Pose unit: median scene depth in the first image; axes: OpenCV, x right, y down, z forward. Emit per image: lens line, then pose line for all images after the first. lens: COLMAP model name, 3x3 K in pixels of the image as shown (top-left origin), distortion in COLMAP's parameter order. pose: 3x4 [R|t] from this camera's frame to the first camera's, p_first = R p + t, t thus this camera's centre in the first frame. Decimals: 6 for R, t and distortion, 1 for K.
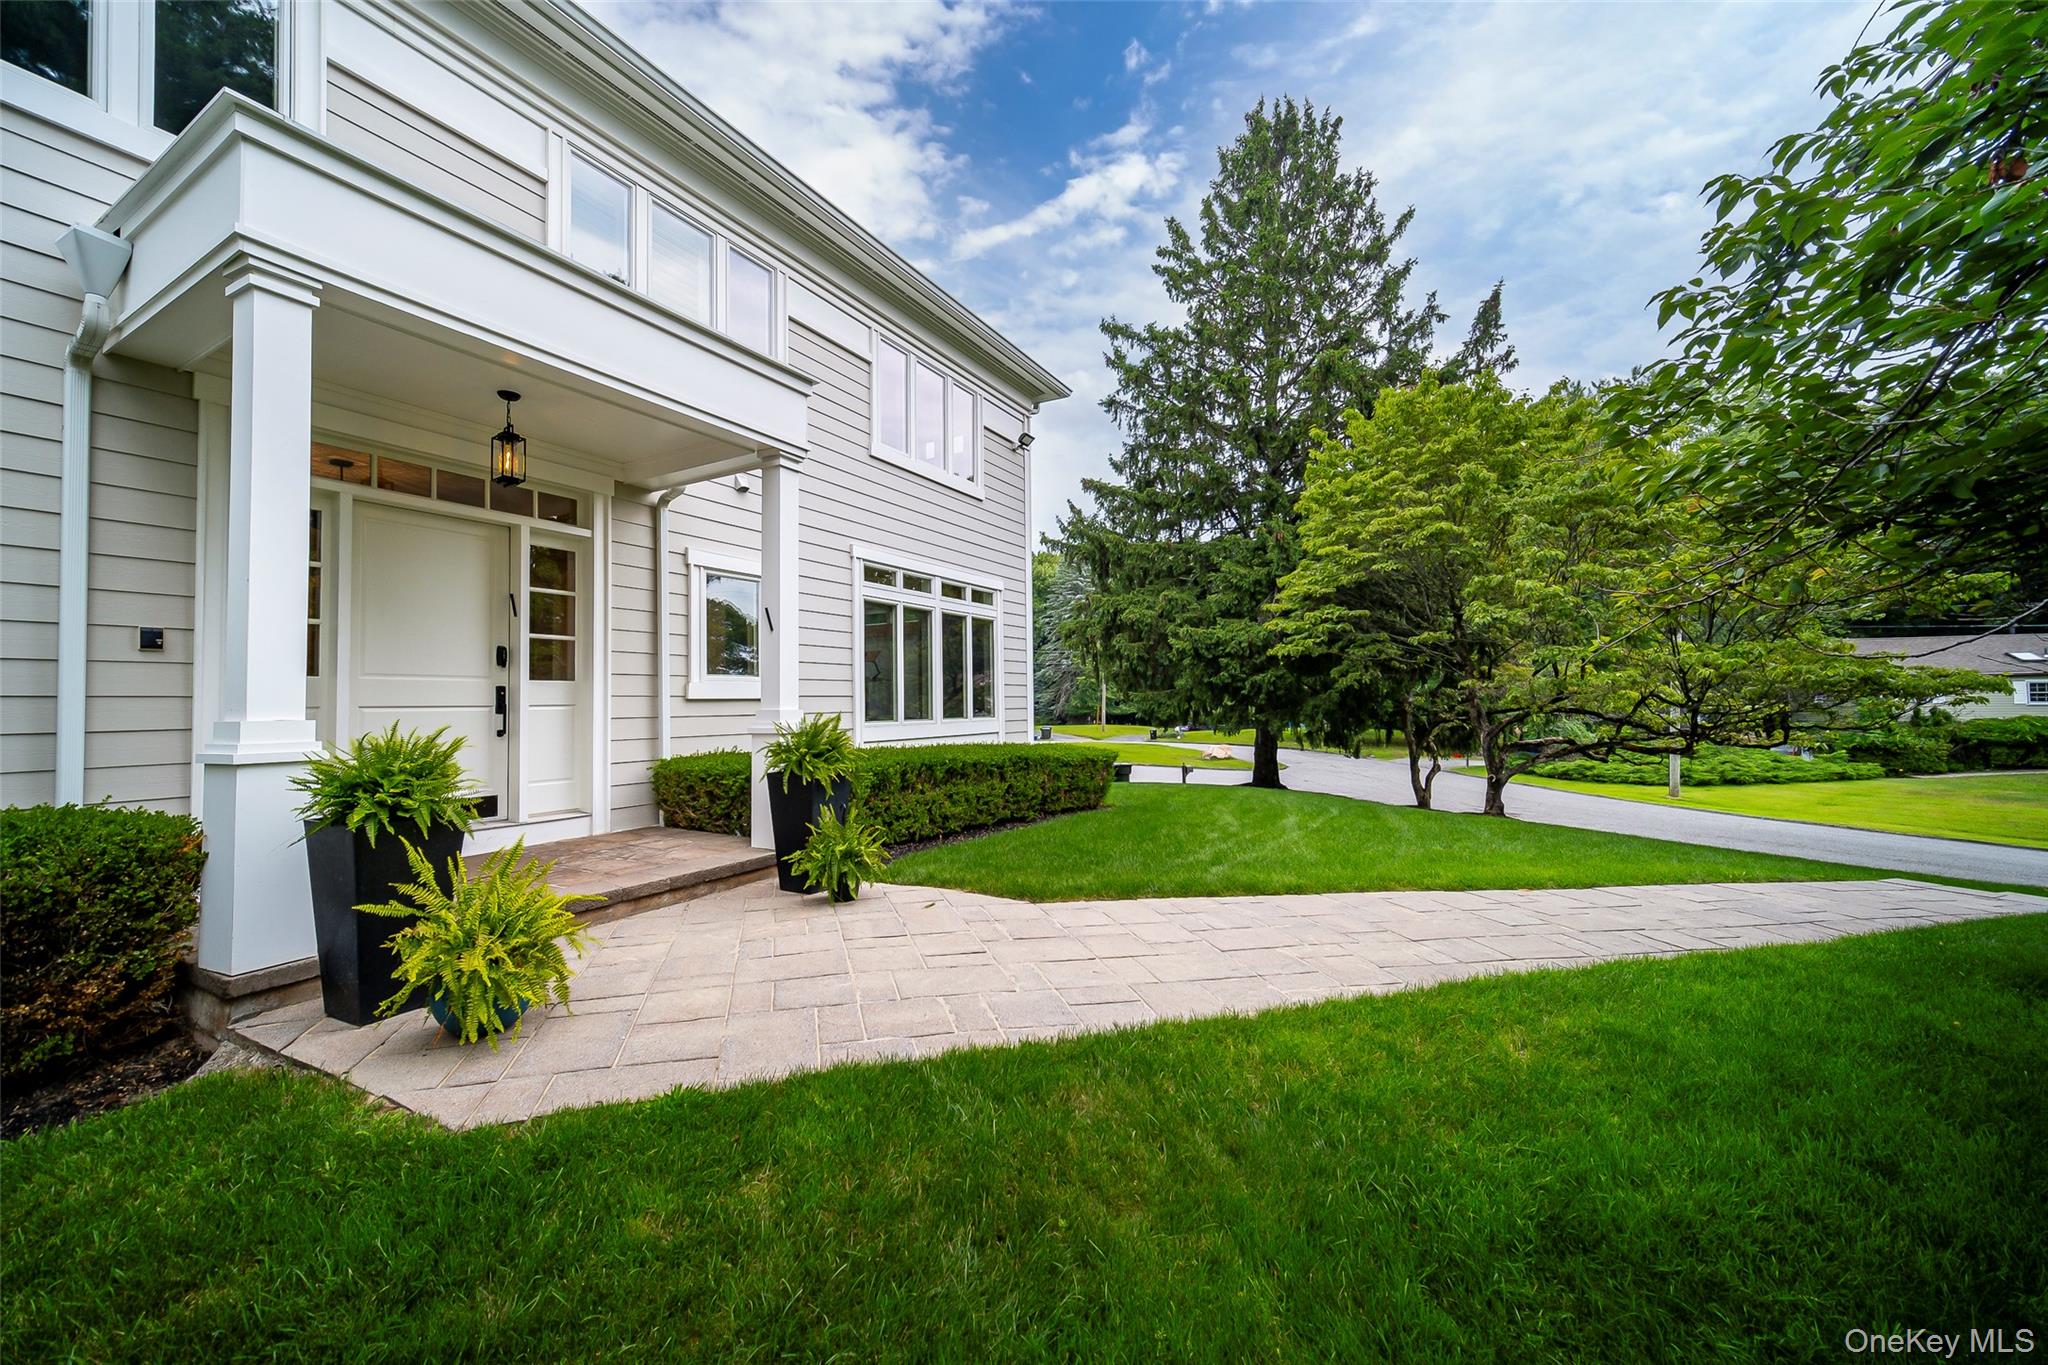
lens RADIAL K [[788.4, 0, 1011.8], [0, 788.4, 662.8], [0, 0, 1]] dist [0.001411, -0.000014]
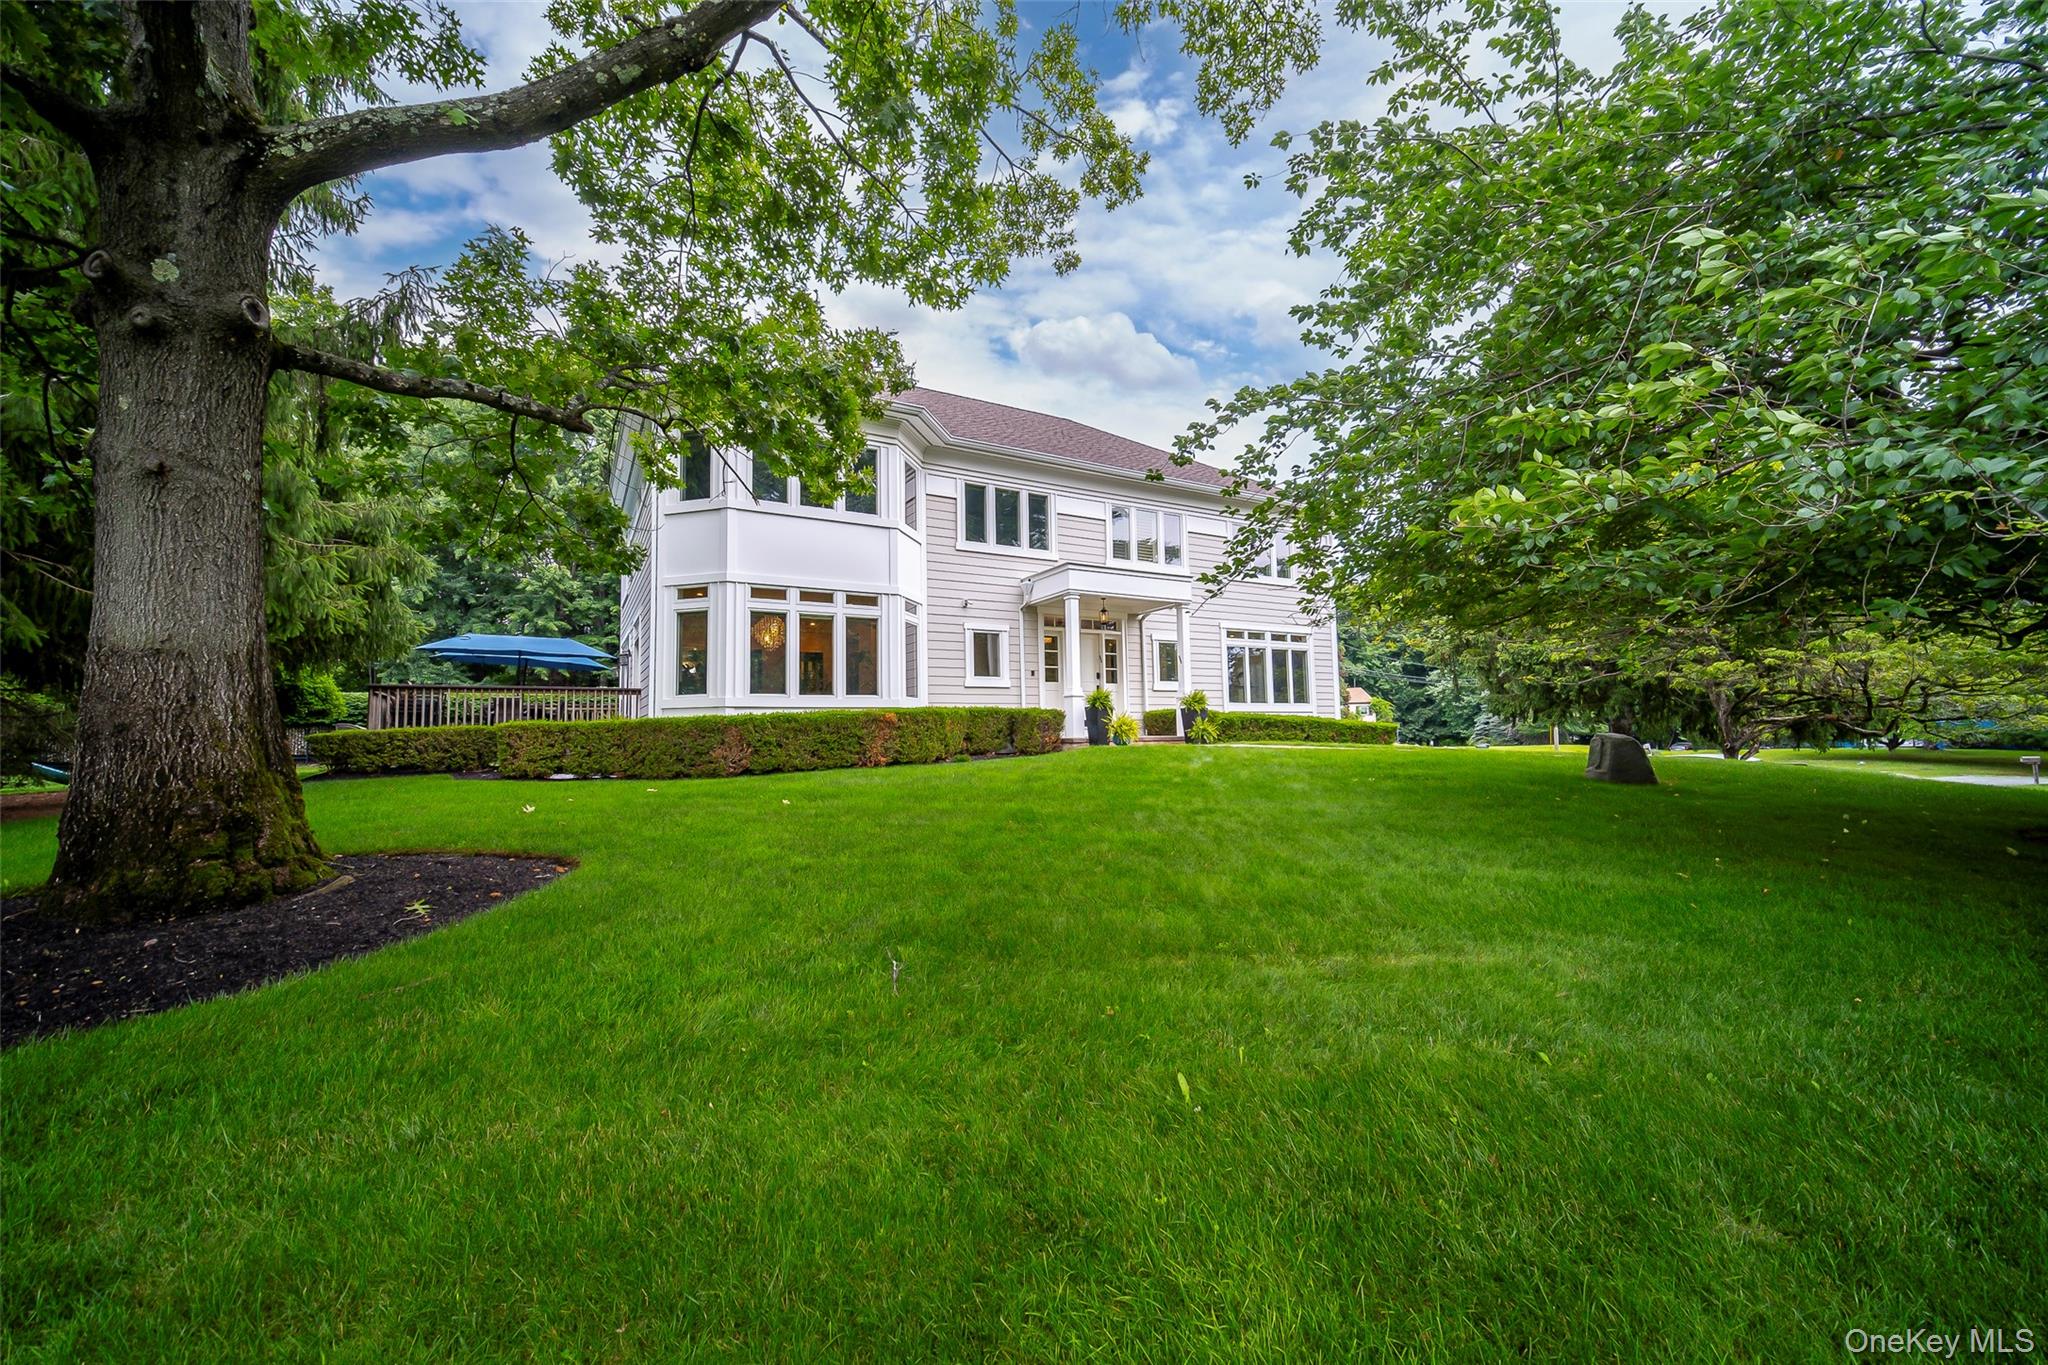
lens RADIAL K [[817.0, 0, 997.7], [0, 817.0, 679.2], [0, 0, 1]] dist [0.000526, -0.000030]
pose [[0.850199, -0.037017, -0.525158, 0.448368], [0.029107, 0.999304, -0.023316, 0.043896], [0.525656, 0.004537, 0.850685, -1.232296]]
